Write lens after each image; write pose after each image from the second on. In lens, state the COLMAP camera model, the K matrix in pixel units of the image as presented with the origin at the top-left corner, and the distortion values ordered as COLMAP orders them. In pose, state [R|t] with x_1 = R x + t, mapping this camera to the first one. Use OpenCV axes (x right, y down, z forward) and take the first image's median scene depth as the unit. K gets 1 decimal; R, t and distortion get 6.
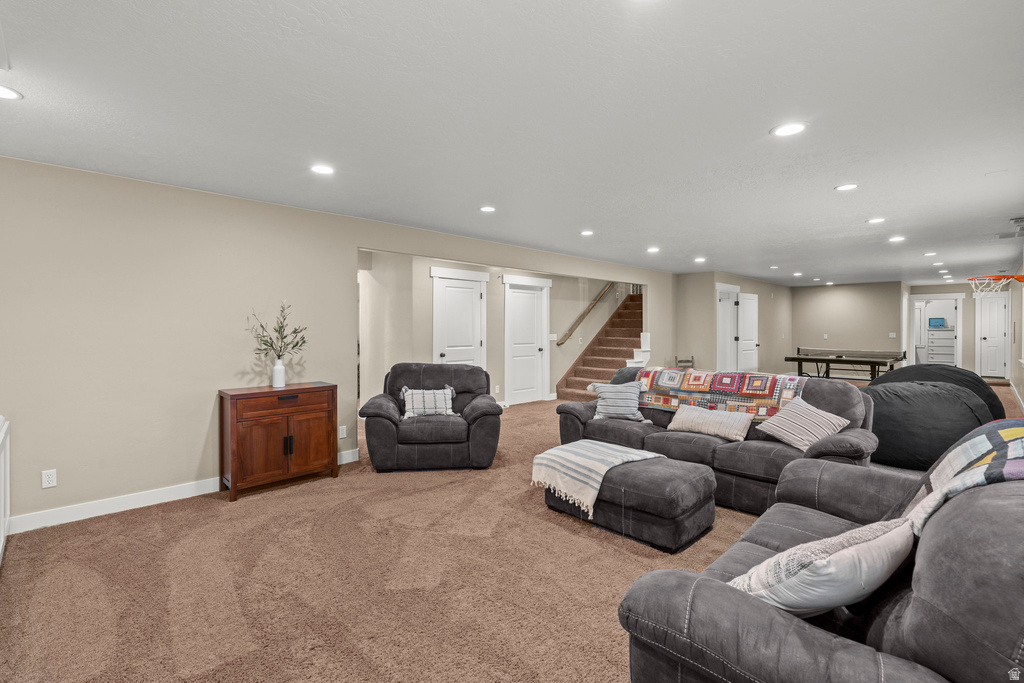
lens RADIAL K [[468.8, 0, 512.0], [0, 468.8, 331.1], [0, 0, 1]] dist [-0.007779, 0.004103]
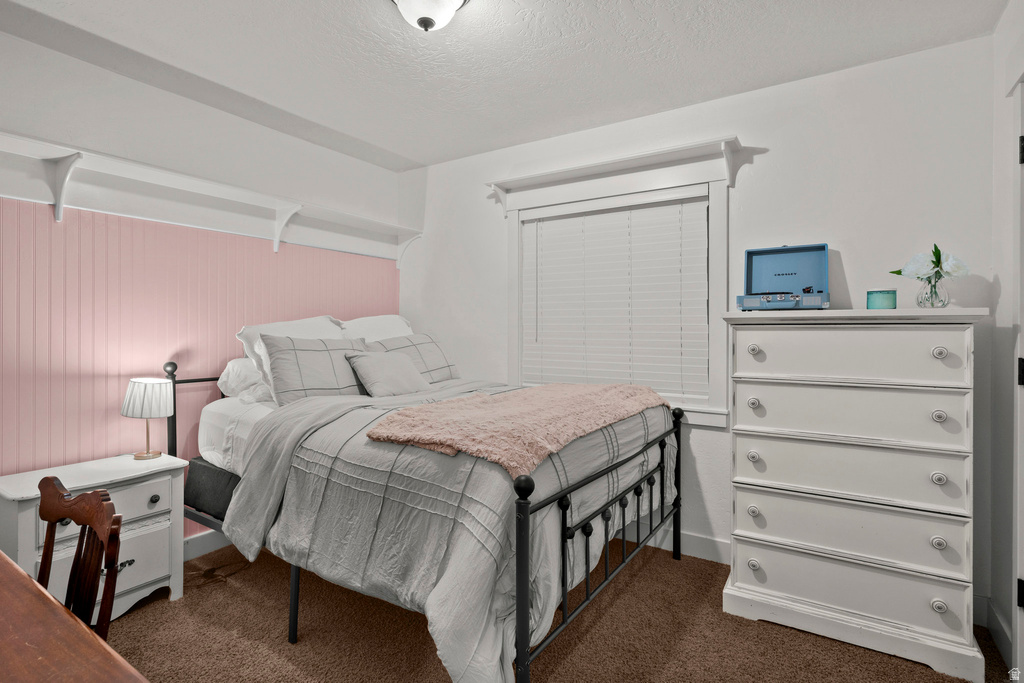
lens RADIAL K [[510.1, 0, 508.2], [0, 510.1, 333.7], [0, 0, 1]] dist [0.001643, 0.000090]
pose [[0.978583, -0.002543, 0.205837, 0.937278], [0.002793, 0.999996, -0.000924, 0.002030], [-0.205833, 0.001479, 0.978586, 1.020117]]
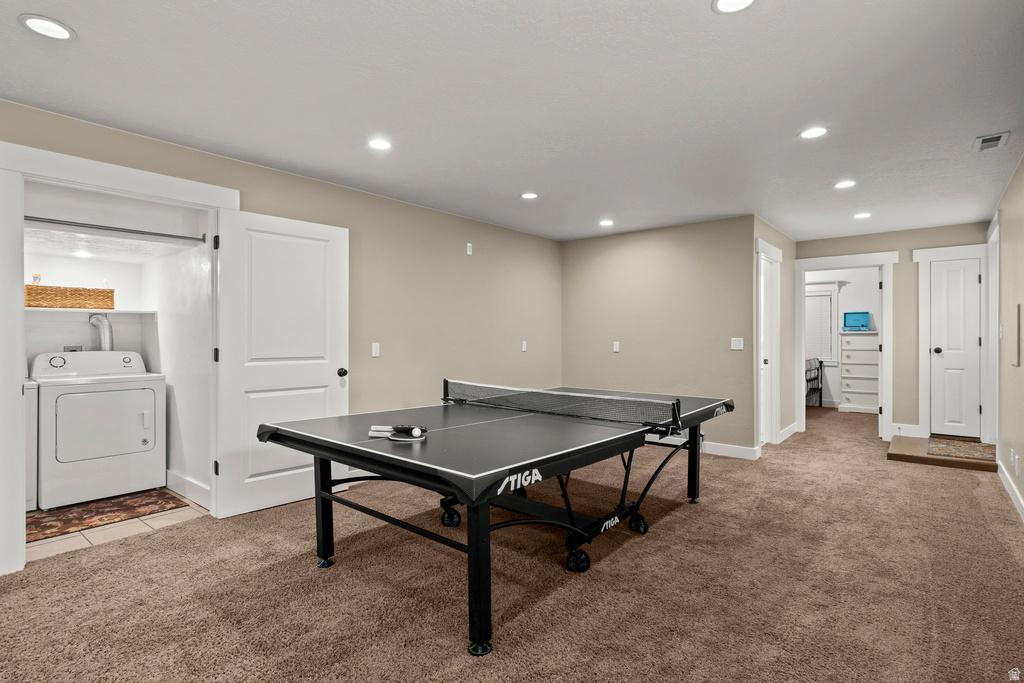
lens RADIAL K [[510.1, 0, 511.8], [0, 510.1, 335.9], [0, 0, 1]] dist [0.001643, 0.000090]
pose [[0.995046, 0.000838, 0.099411, 0.536709], [-0.000259, 0.999983, -0.005834, 0.004199], [-0.099414, 0.005780, 0.995029, 0.533471]]
